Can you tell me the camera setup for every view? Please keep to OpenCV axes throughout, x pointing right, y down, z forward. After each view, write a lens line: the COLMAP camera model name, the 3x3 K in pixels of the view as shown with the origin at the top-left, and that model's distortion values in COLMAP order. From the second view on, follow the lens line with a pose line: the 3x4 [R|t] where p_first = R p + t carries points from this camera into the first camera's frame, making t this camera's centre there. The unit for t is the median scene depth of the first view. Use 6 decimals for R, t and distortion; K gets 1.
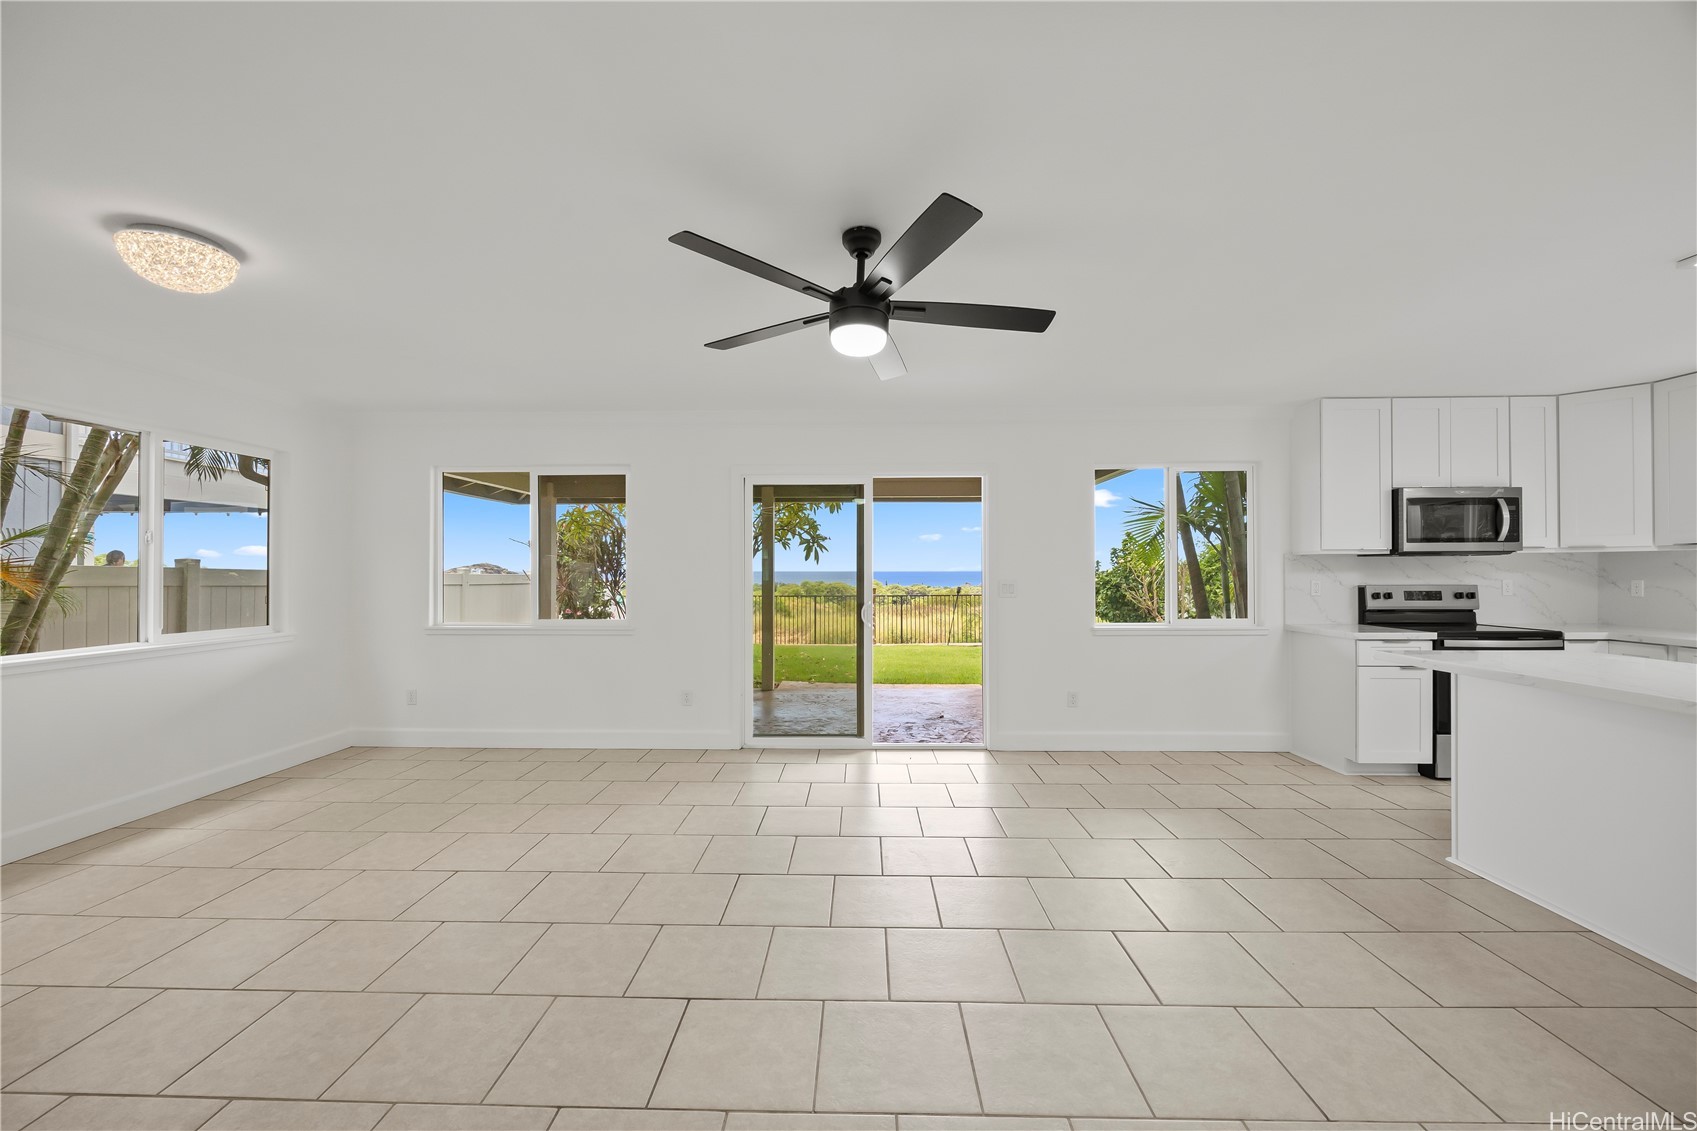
lens RADIAL K [[662.0, 0, 851.6], [0, 662.0, 569.0], [0, 0, 1]] dist [0.000354, 0.000015]
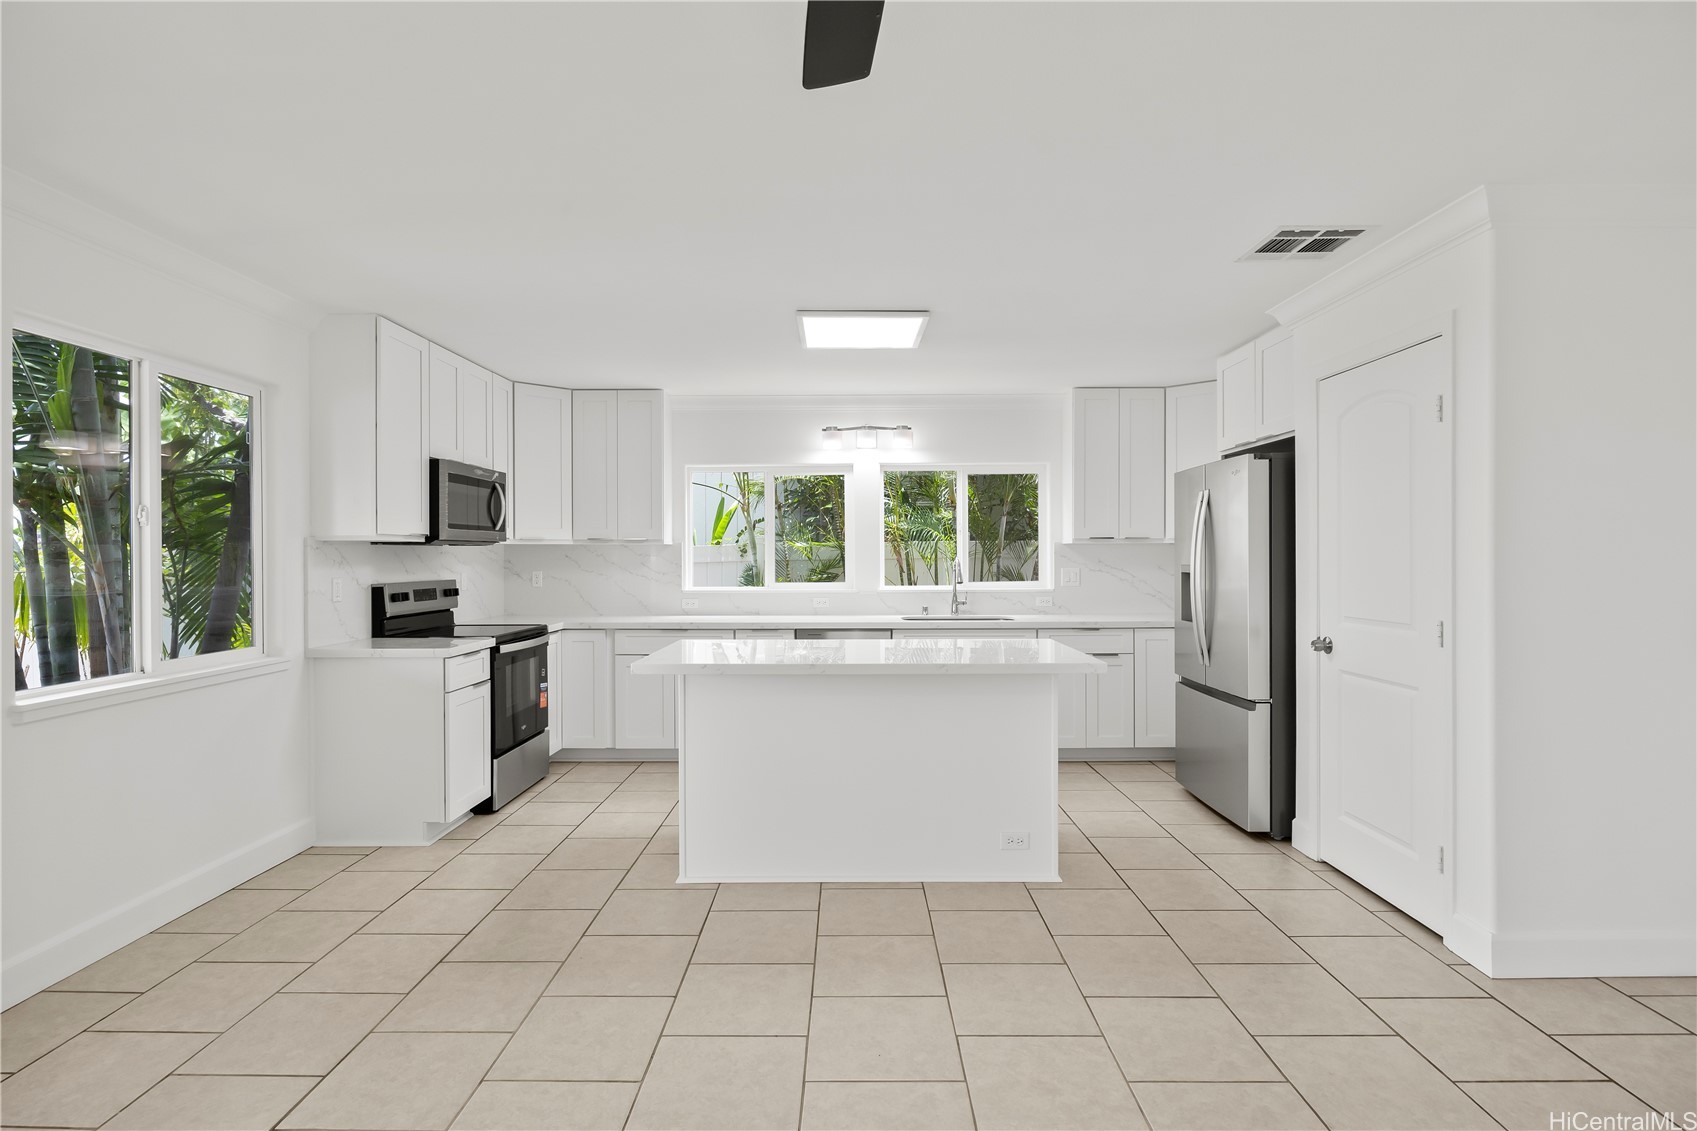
lens RADIAL K [[849.8, 0, 849.0], [0, 849.8, 560.2], [0, 0, 1]] dist [0.000522, -0.000044]
pose [[-0.014113, -0.001399, 0.999899, -0.176446], [-0.004091, 0.999991, 0.001342, -0.005219], [-0.999892, -0.004072, -0.014118, 0.500032]]
